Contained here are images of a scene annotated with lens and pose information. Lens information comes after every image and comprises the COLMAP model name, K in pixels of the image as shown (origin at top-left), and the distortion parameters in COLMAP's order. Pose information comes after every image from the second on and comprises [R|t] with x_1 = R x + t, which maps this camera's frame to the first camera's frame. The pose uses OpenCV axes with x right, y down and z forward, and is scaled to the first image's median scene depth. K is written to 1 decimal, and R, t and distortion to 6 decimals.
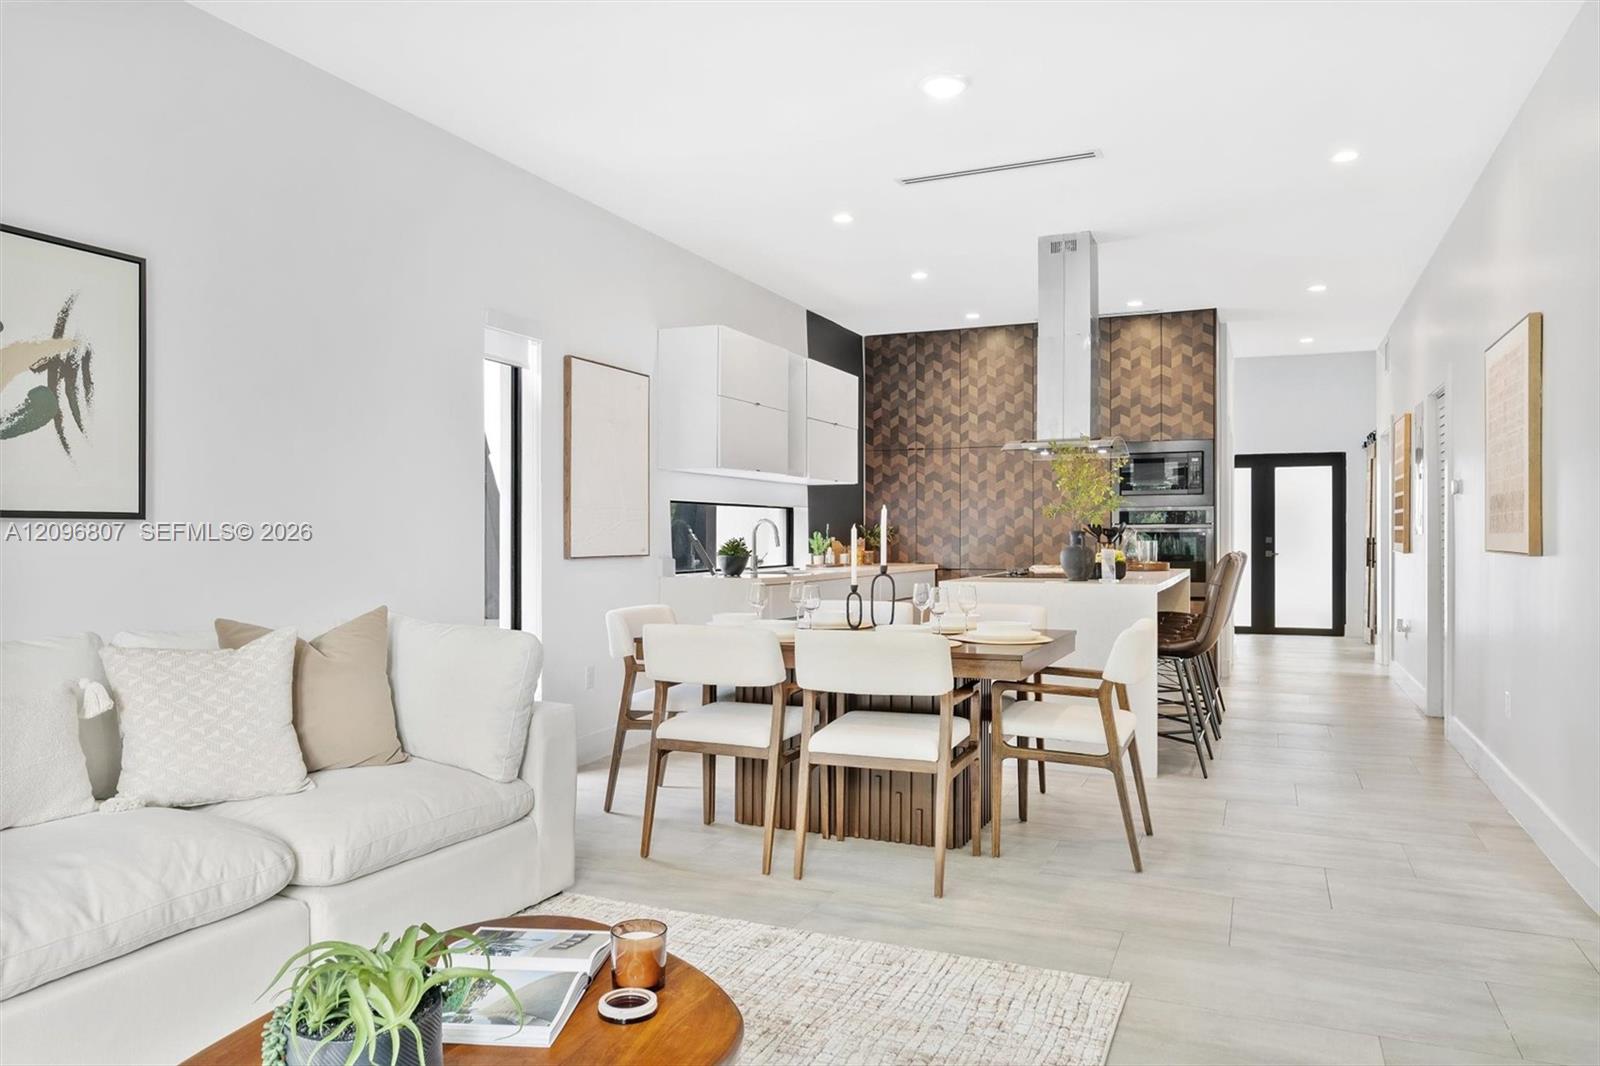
lens RADIAL K [[1089.5, 0, 799.5], [0, 1089.5, 531.5], [0, 0, 1]] dist [0.001328, 0.000429]
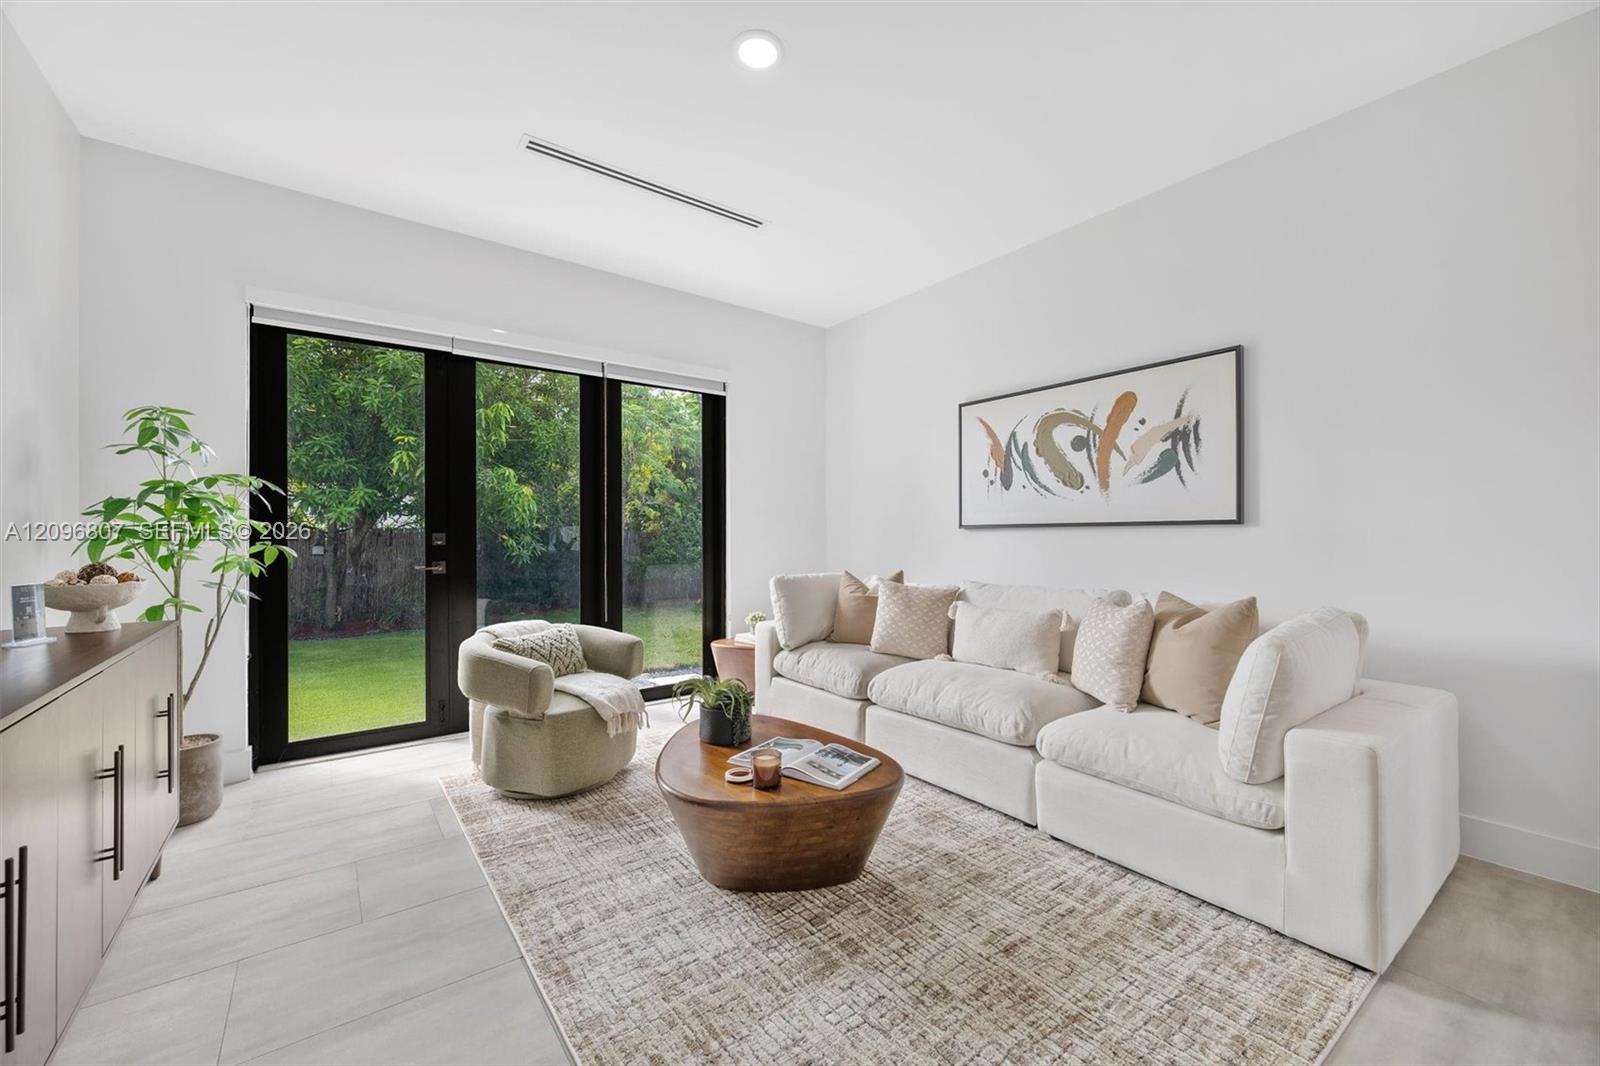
lens RADIAL K [[643.9, 0, 800.0], [0, 643.9, 531.3], [0, 0, 1]] dist [-0.003355, -0.000138]
pose [[-0.500825, -0.003645, -0.865541, 0.466579], [0.004707, 0.999965, -0.006934, 0.001508], [0.865536, -0.007547, -0.500790, 0.986429]]
